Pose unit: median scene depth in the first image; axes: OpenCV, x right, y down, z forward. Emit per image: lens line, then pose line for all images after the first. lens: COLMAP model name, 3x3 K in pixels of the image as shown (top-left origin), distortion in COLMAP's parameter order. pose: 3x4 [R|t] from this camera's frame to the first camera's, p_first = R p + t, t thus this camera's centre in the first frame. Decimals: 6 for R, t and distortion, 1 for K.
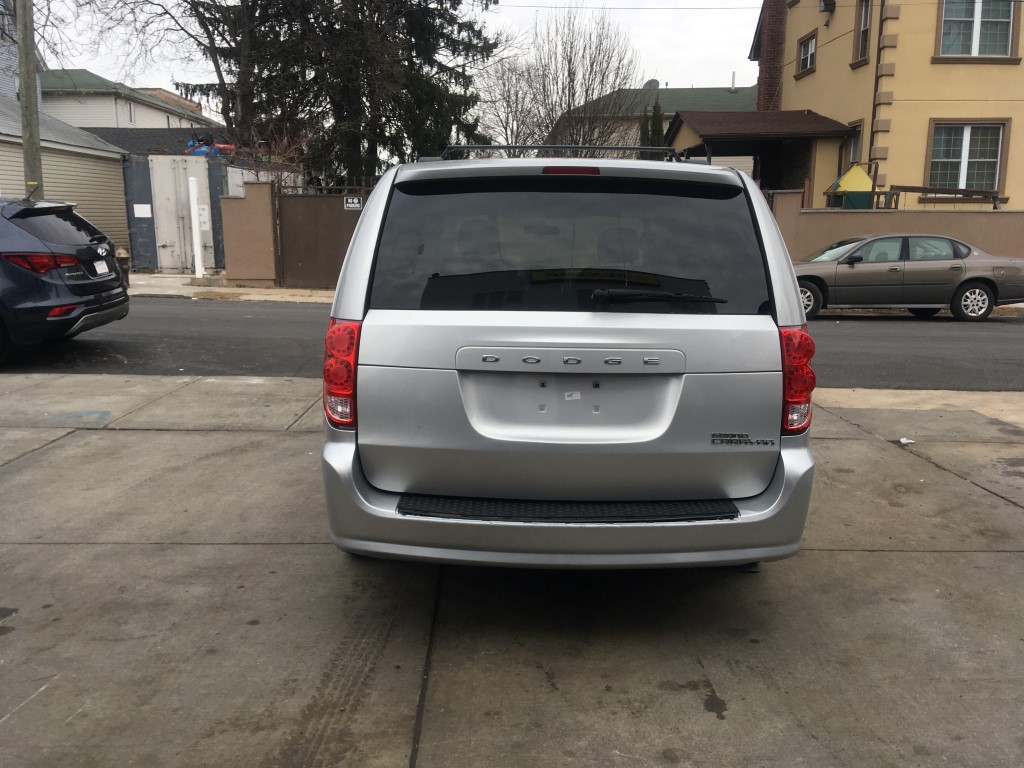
lens RADIAL K [[857.7, 0, 506.1], [0, 857.7, 372.3], [0, 0, 1]] dist [0.131404, -0.201017]
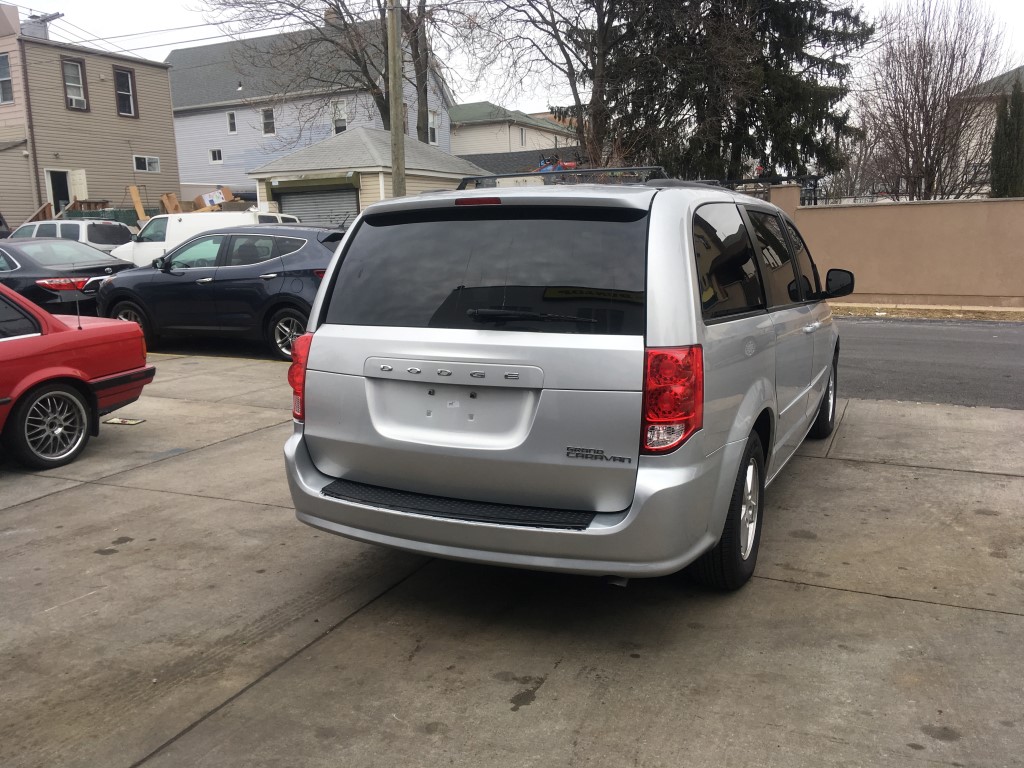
lens RADIAL K [[855.8, 0, 507.9], [0, 855.8, 371.6], [0, 0, 1]] dist [0.114602, -0.164100]
pose [[0.902967, 0.038630, -0.427970, 0.484511], [-0.040617, 0.999165, 0.004490, -0.017592], [0.427786, 0.013328, 0.903782, 0.018893]]
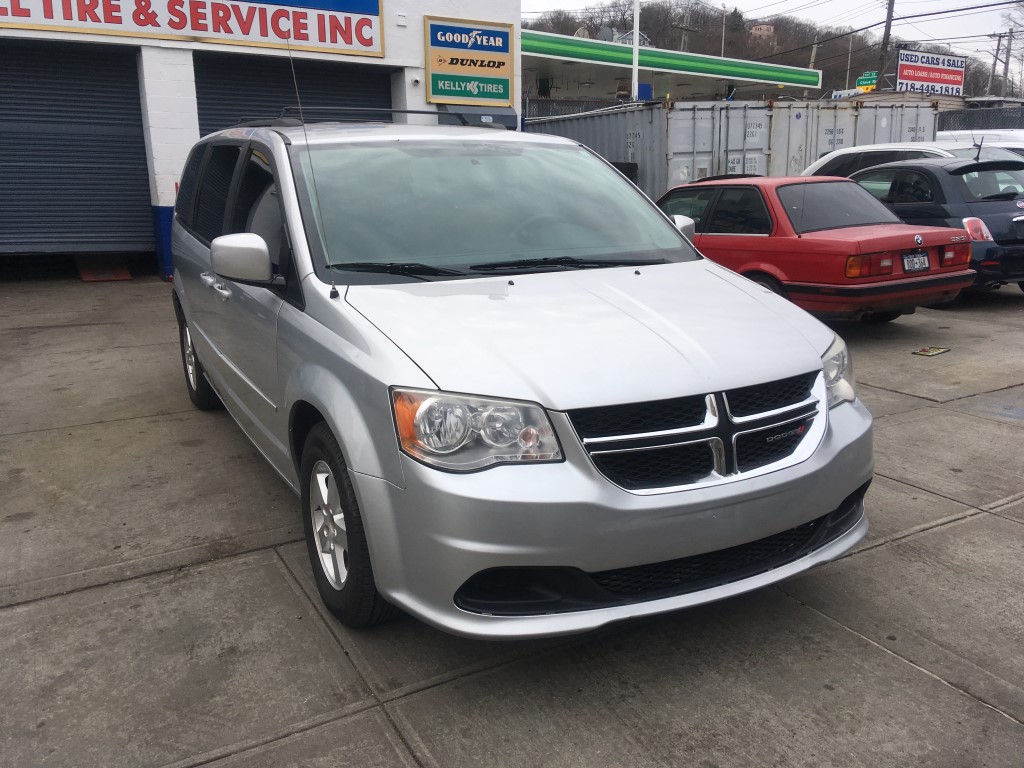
lens RADIAL K [[855.8, 0, 507.9], [0, 855.8, 371.6], [0, 0, 1]] dist [0.114602, -0.164100]
pose [[-0.877049, 0.102590, -0.469319, 0.538623], [-0.080527, 0.931714, 0.354152, -0.422062], [0.473604, 0.348402, -0.808898, 2.578348]]
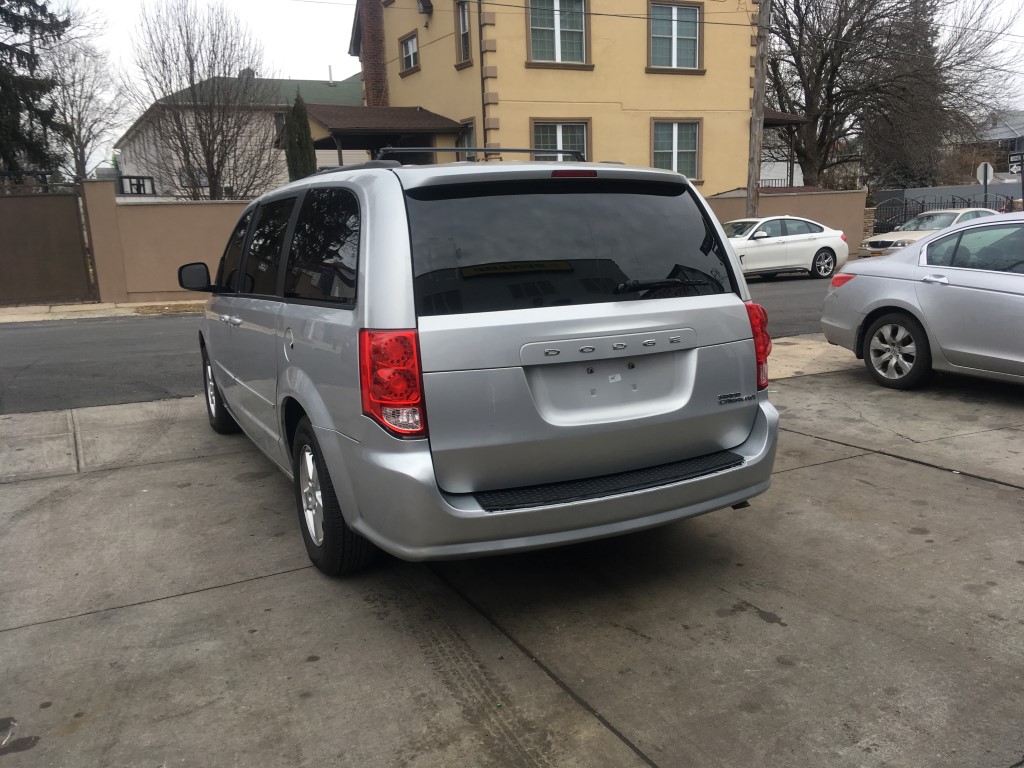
lens RADIAL K [[857.7, 0, 506.1], [0, 857.7, 372.3], [0, 0, 1]] dist [0.131404, -0.201017]
pose [[0.895788, -0.113281, 0.429803, -0.412889], [0.109312, 0.993426, 0.034004, -0.025855], [-0.430829, 0.016522, 0.902282, 0.048651]]
